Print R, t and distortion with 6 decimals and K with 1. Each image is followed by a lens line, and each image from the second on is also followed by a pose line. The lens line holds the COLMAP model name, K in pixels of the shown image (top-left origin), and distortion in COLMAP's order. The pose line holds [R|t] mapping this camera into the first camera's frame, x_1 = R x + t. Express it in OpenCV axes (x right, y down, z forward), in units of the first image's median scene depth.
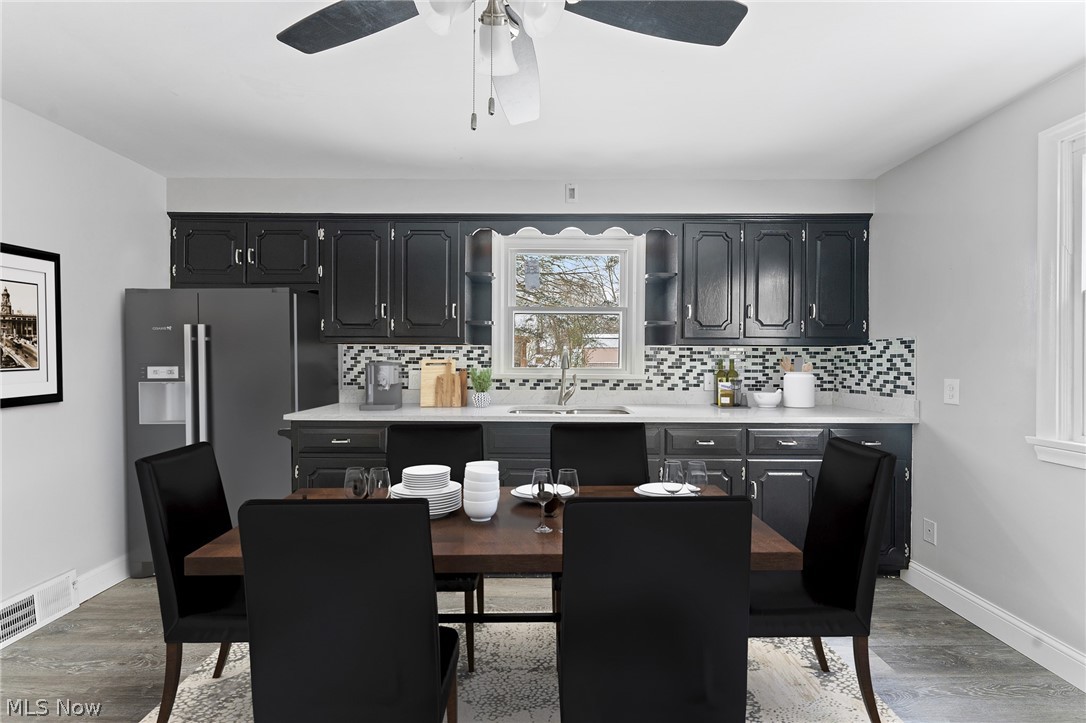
lens RADIAL K [[433.7, 0, 549.1], [0, 433.7, 359.1], [0, 0, 1]] dist [0.001668, -0.000011]
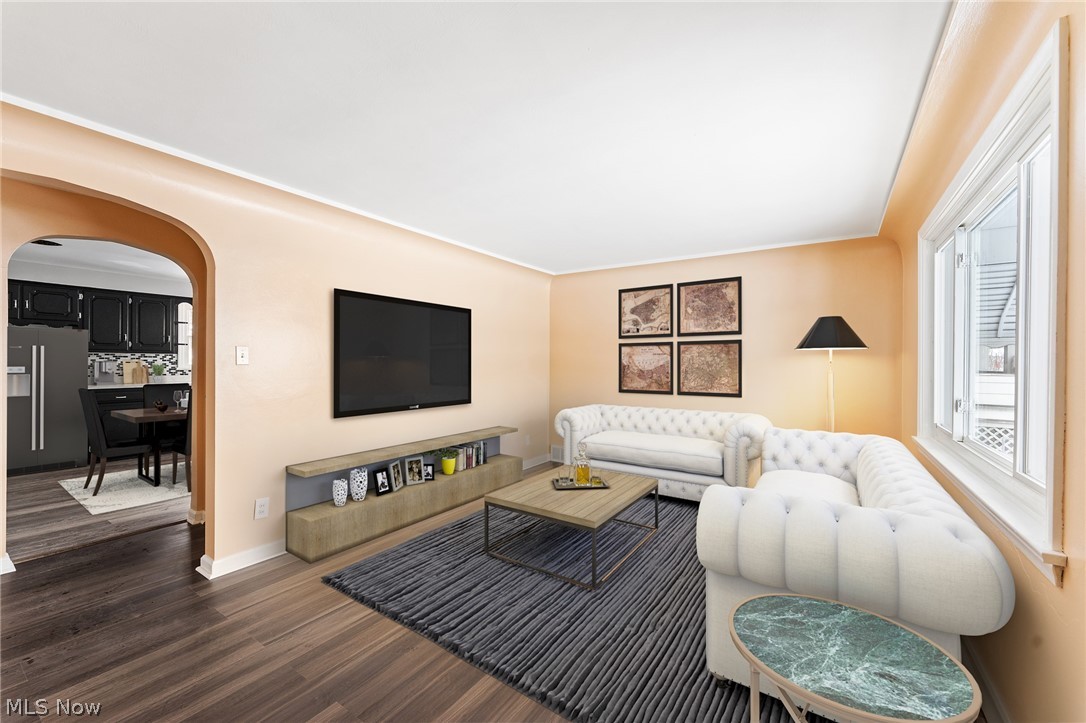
lens RADIAL K [[433.7, 0, 549.1], [0, 433.7, 359.1], [0, 0, 1]] dist [0.001668, -0.000011]
pose [[0.581087, 0.003837, 0.813832, -0.795293], [-0.016738, 0.999834, 0.007237, -0.052225], [-0.813669, -0.017827, 0.581055, -1.671633]]
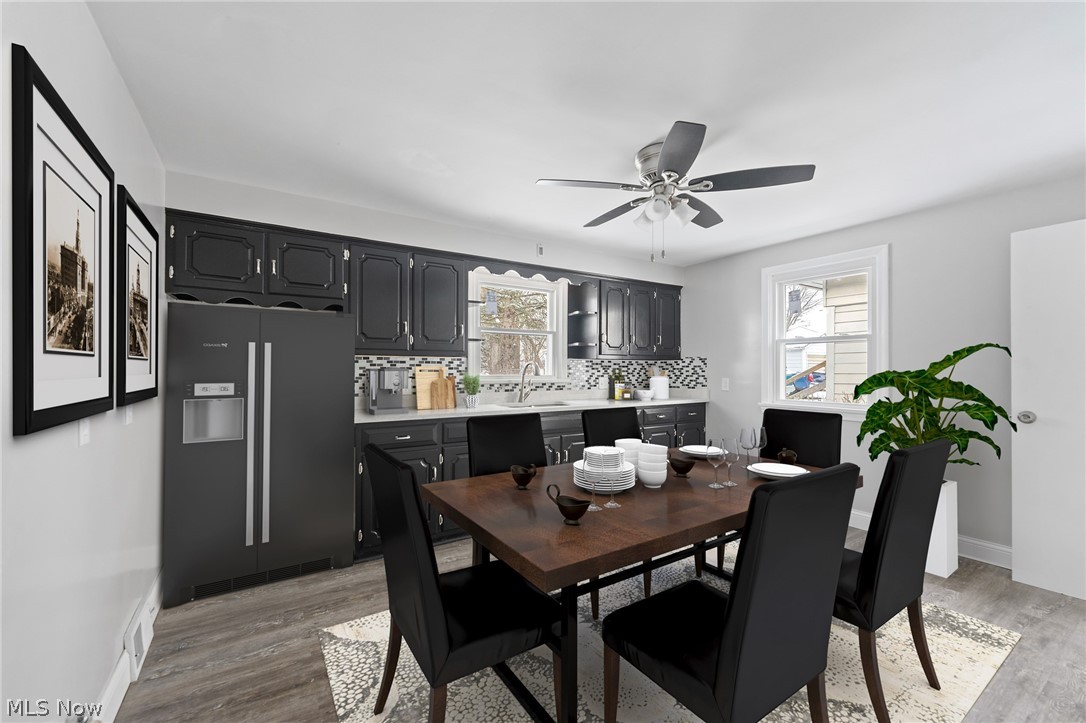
lens RADIAL K [[437.7, 0, 543.0], [0, 437.7, 361.5], [0, 0, 1]] dist [-0.000932, -0.000029]
pose [[0.841064, 0.006523, 0.540896, -0.629979], [0.000363, 0.999920, -0.012623, -0.004034], [-0.540936, 0.010813, 0.840994, -0.175215]]
